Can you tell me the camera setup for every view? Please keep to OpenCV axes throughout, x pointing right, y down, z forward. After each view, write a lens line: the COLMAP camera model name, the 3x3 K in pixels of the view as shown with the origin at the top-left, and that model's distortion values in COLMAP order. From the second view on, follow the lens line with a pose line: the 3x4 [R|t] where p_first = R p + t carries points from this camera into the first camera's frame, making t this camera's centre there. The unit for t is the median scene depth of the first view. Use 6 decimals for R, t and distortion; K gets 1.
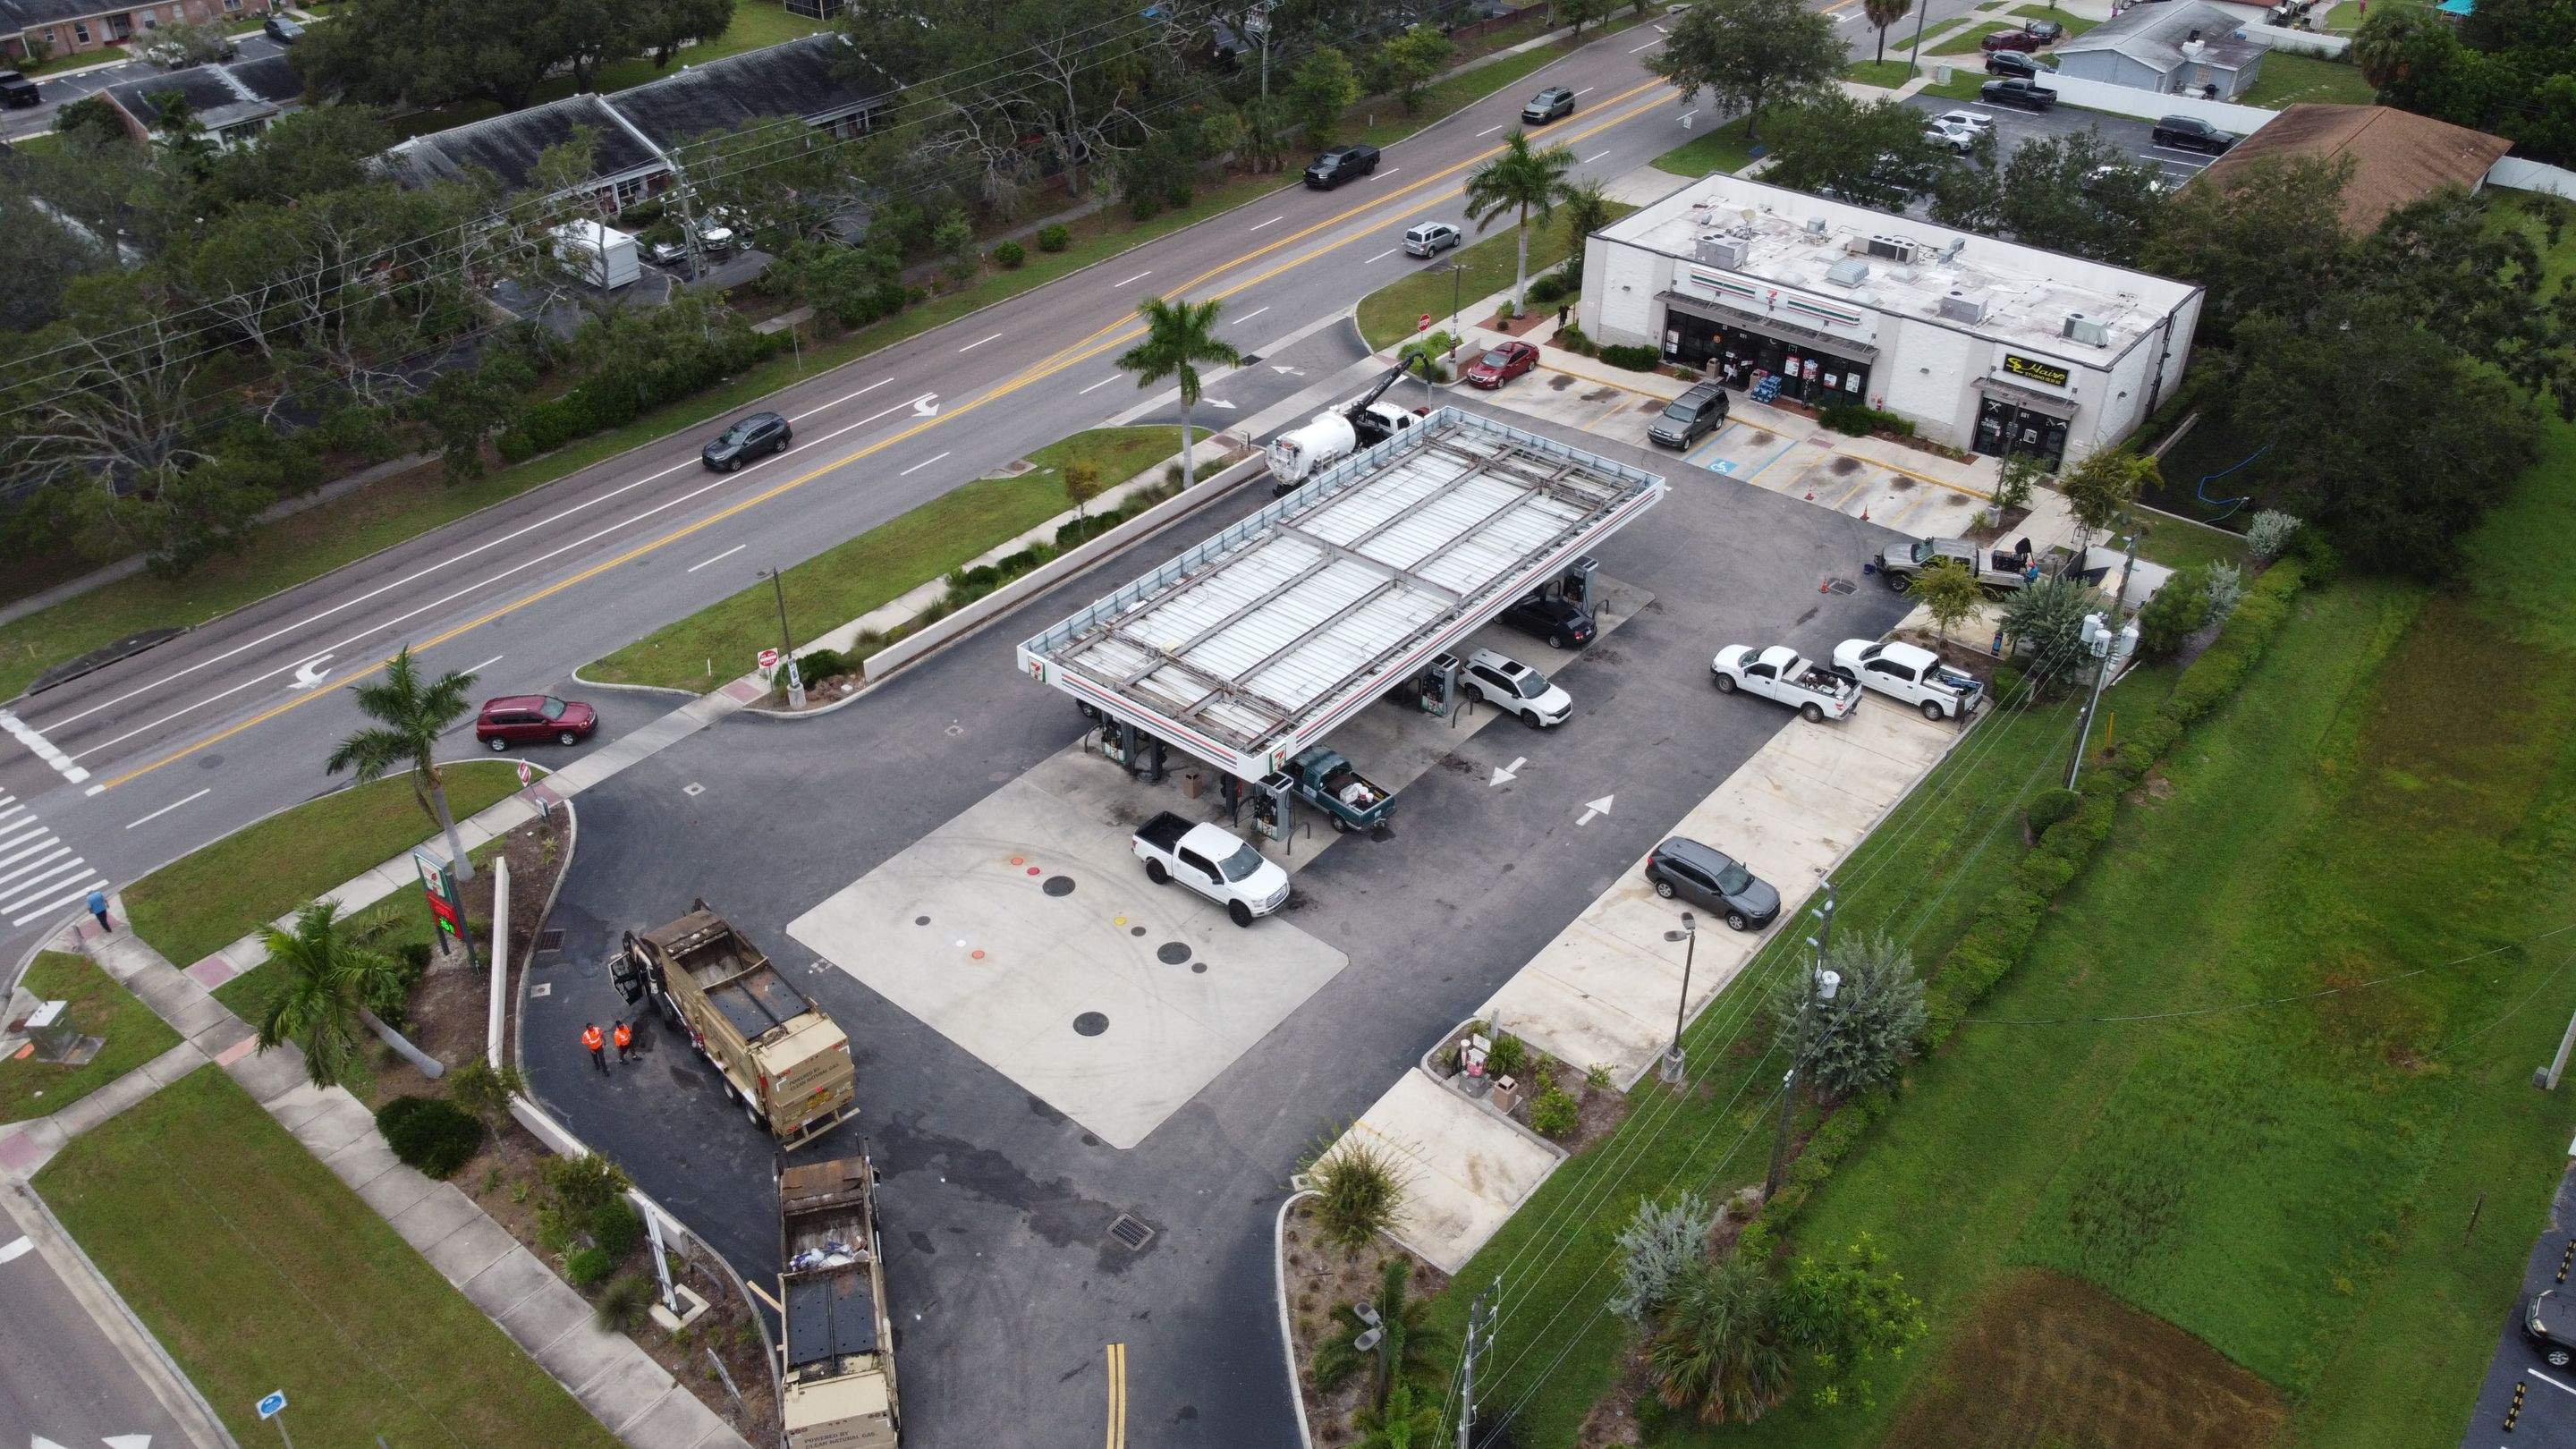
lens RADIAL K [[1958.9, 0, 1288.7], [0, 1958.9, 720.0], [0, 0, 1]] dist [0.000261, -0.006117]
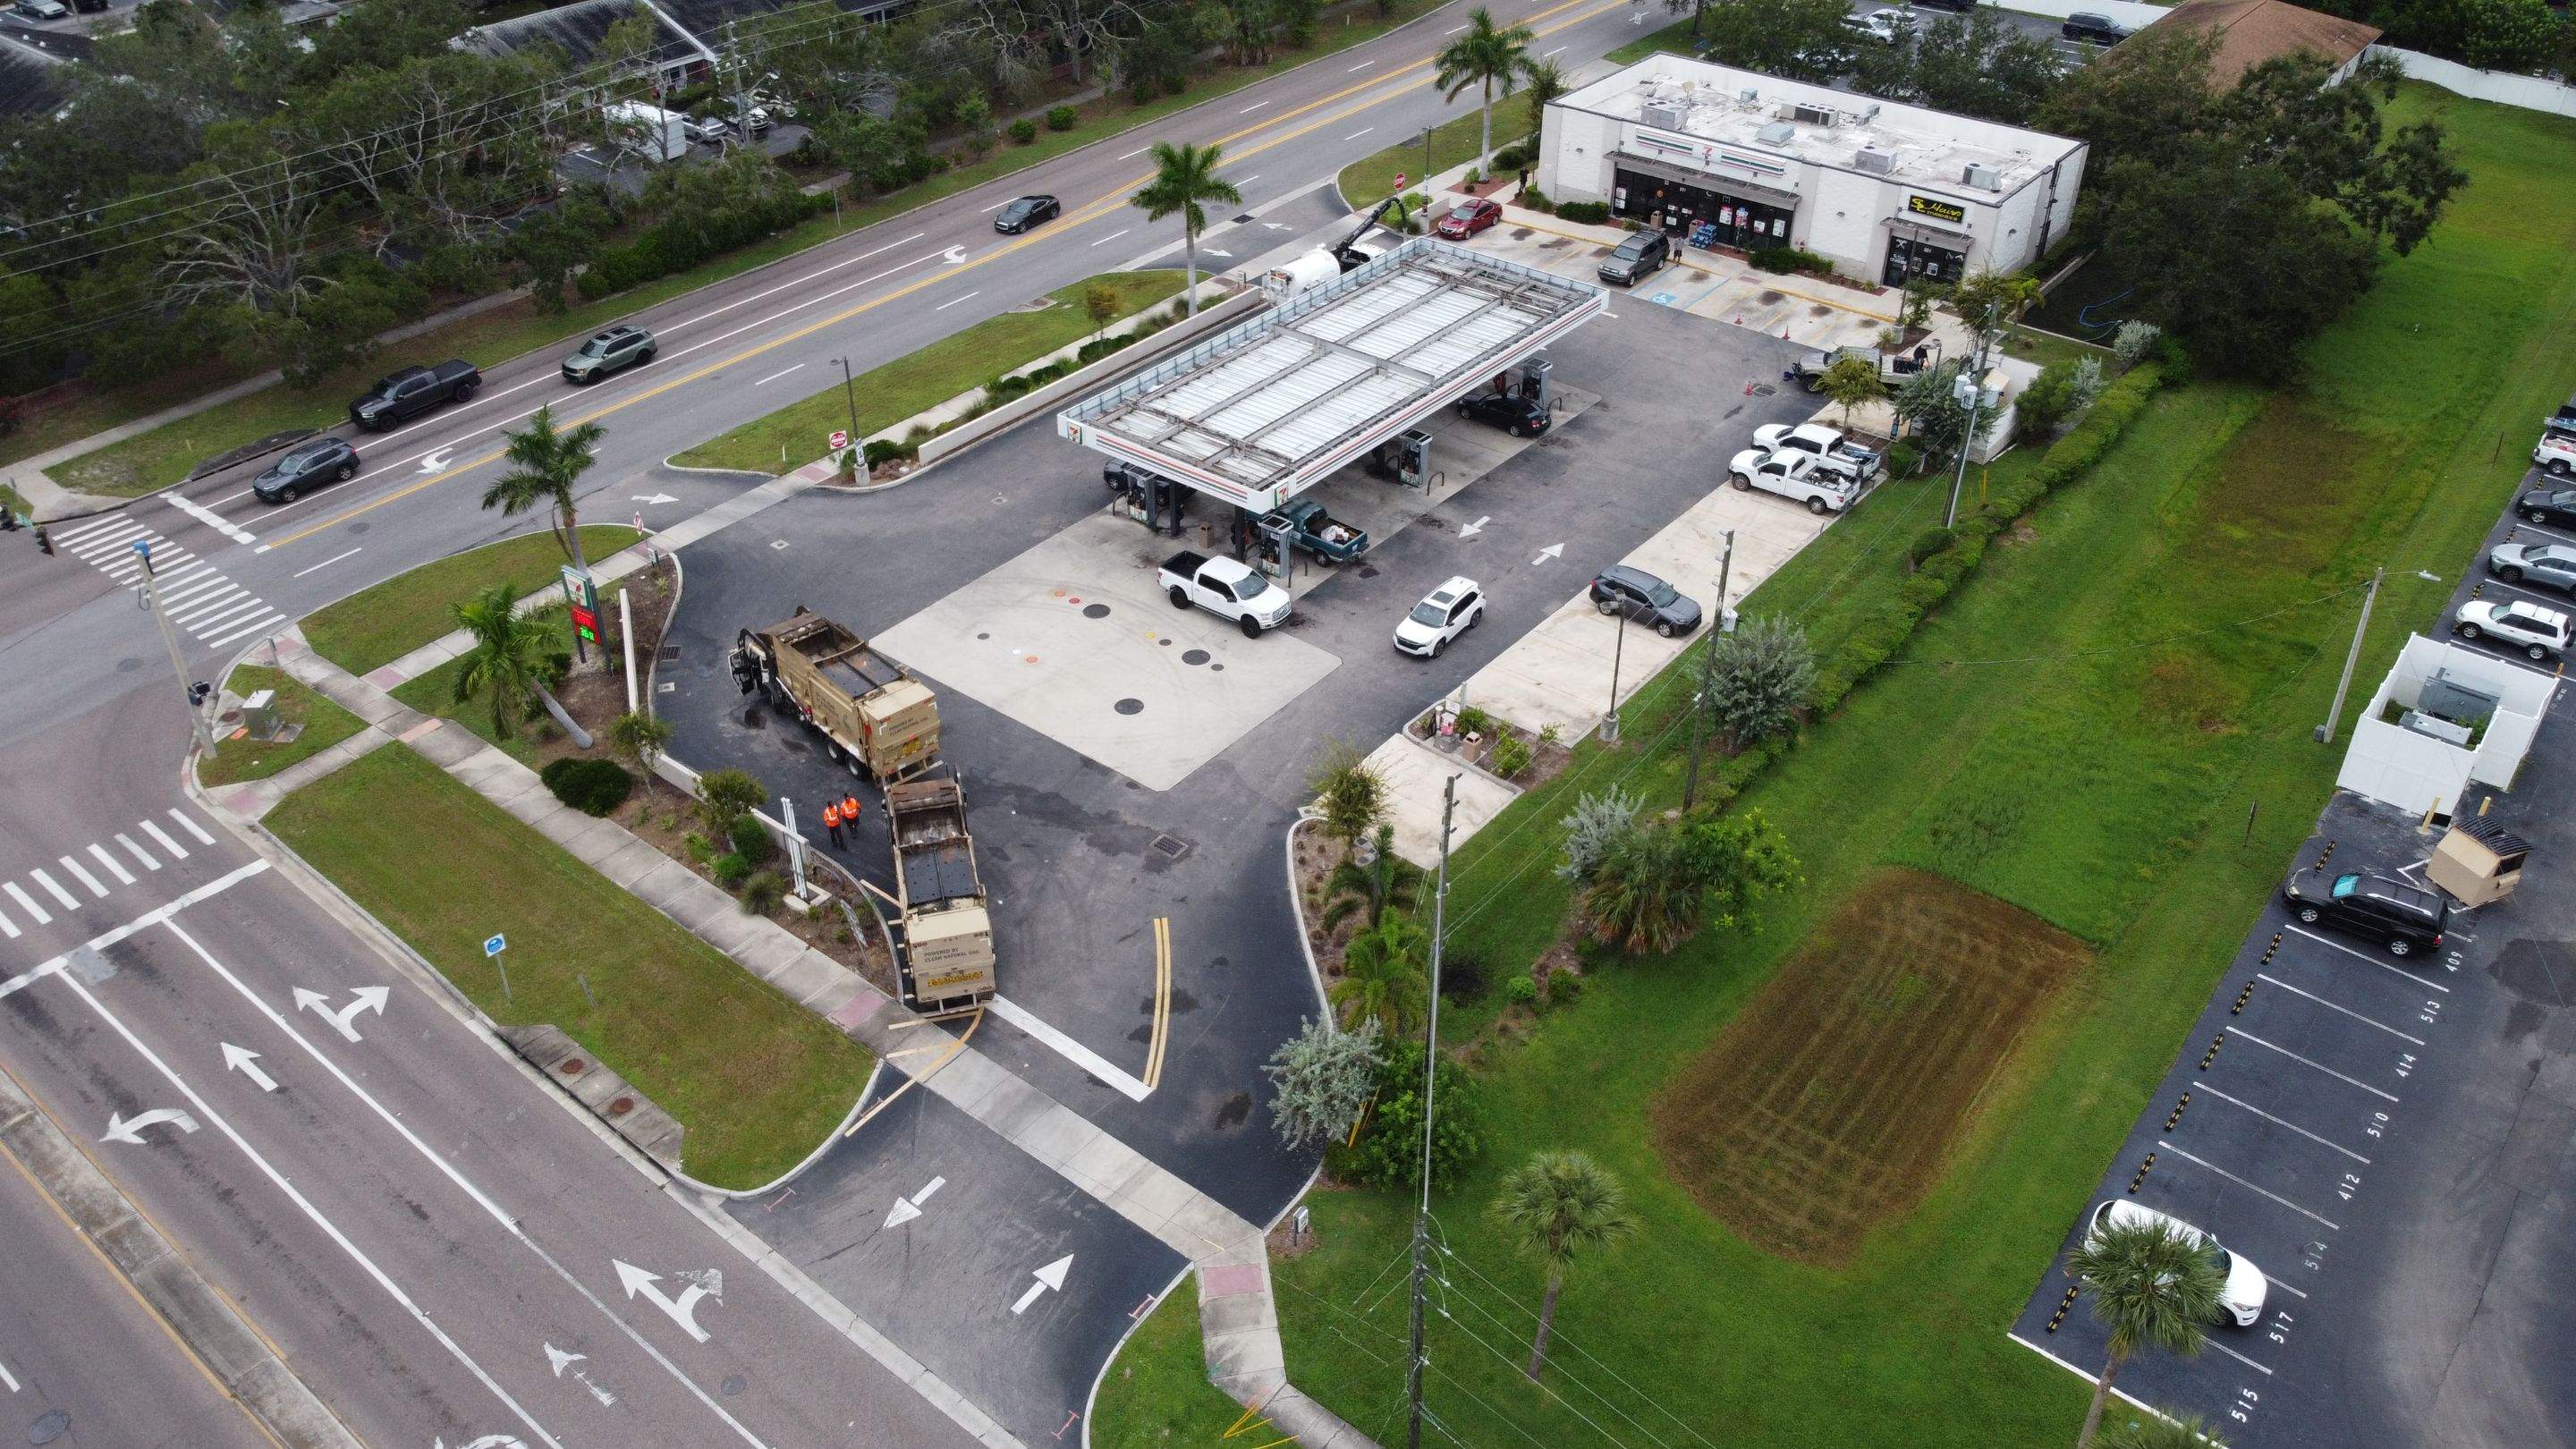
lens RADIAL K [[1958.9, 0, 1287.3], [0, 1958.9, 726.4], [0, 0, 1]] dist [0.000261, -0.006117]
pose [[0.999885, -0.006896, 0.013537, -0.016602], [0.006662, 0.999828, 0.017320, 0.122265], [-0.013654, -0.017227, 0.999758, -0.170209]]
